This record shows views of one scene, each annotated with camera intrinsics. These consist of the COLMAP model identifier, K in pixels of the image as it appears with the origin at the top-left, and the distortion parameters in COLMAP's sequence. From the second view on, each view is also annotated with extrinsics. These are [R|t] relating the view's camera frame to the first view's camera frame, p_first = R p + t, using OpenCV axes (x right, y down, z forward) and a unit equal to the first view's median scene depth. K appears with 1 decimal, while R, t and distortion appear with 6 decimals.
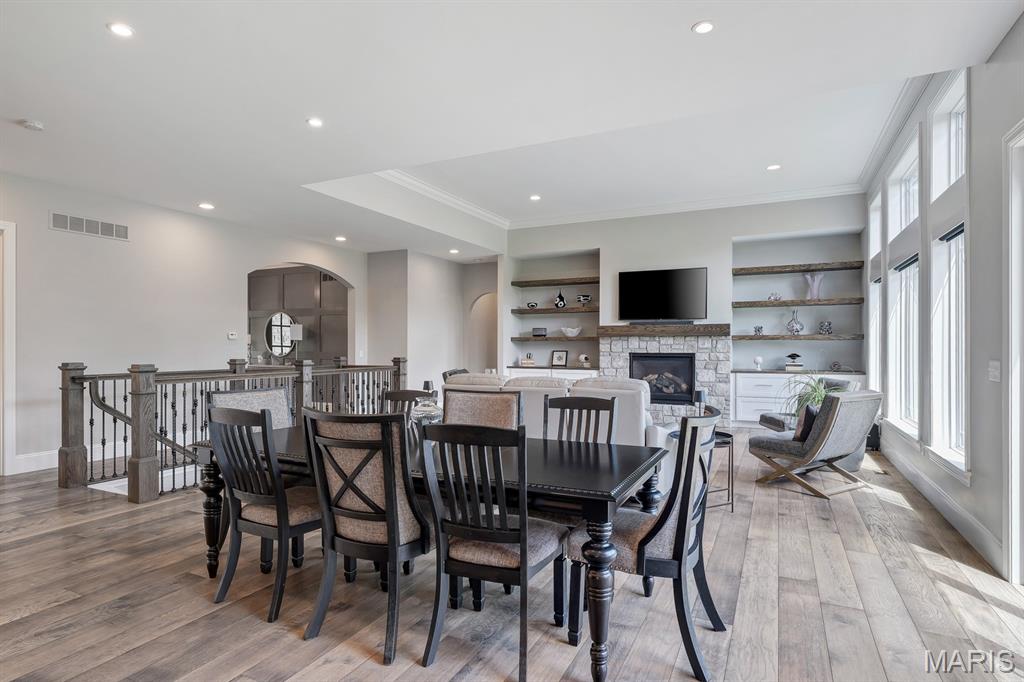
lens RADIAL K [[547.0, 0, 515.7], [0, 547.0, 342.1], [0, 0, 1]] dist [-0.004543, -0.000402]
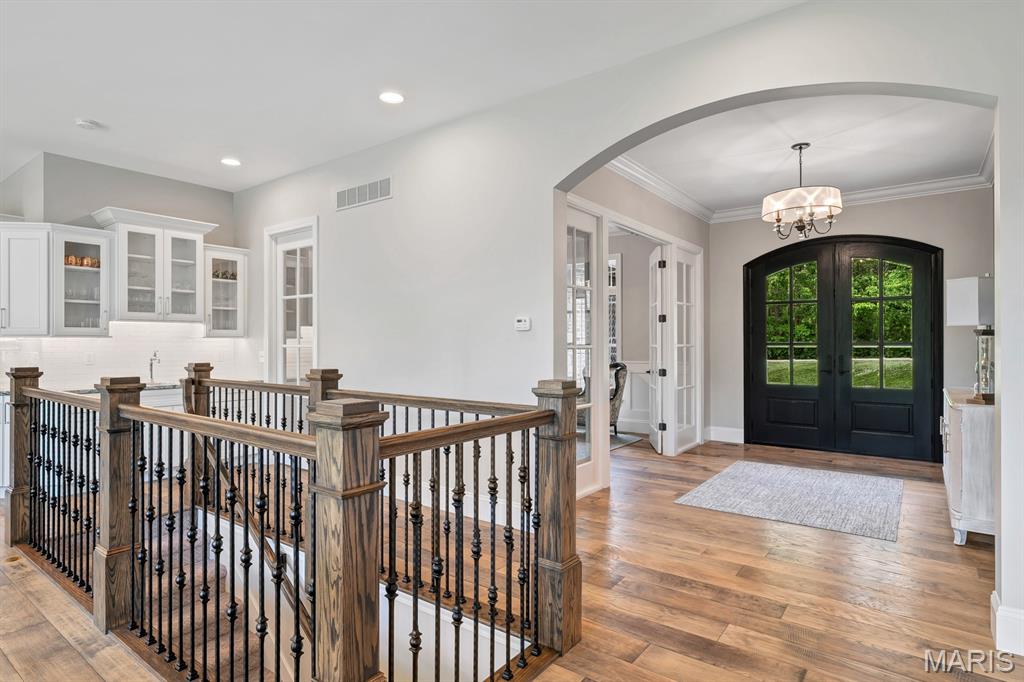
lens RADIAL K [[547.0, 0, 515.7], [0, 547.0, 342.1], [0, 0, 1]] dist [-0.004543, -0.000402]
pose [[-0.195107, -0.005310, -0.980768, -0.027474], [0.006135, 0.999959, -0.006634, 0.006952], [0.980763, -0.007311, -0.195066, 0.917669]]
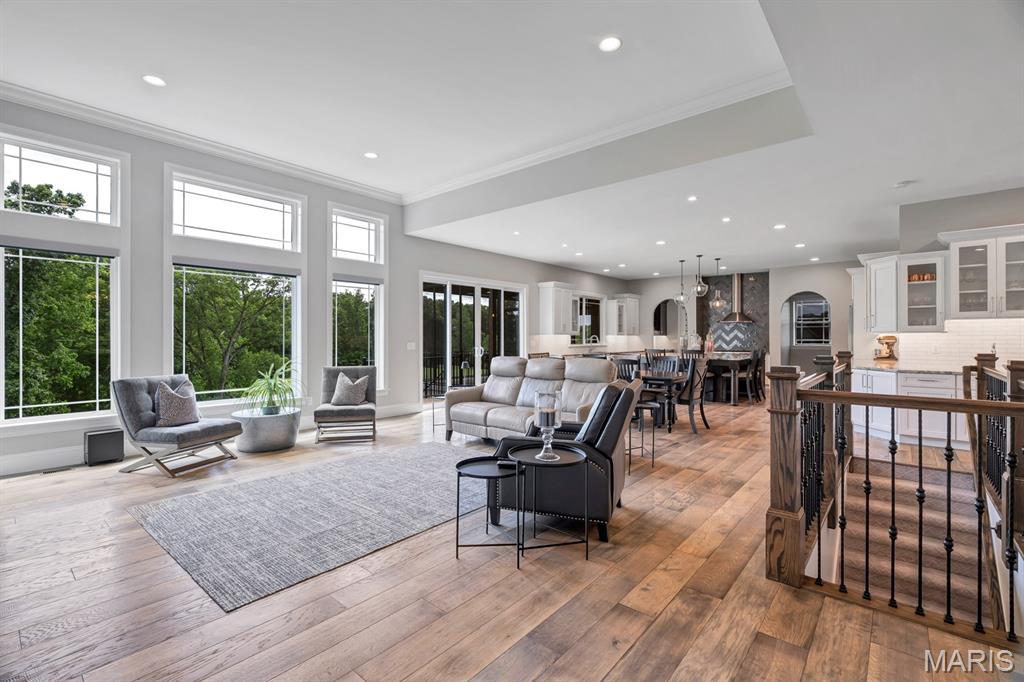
lens RADIAL K [[459.5, 0, 511.3], [0, 459.5, 338.6], [0, 0, 1]] dist [-0.002181, 0.000958]
pose [[-0.966898, -0.001385, 0.255158, -0.092101], [-0.002776, 0.999983, -0.005092, 0.008762], [-0.255146, -0.005631, -0.966886, 1.136518]]
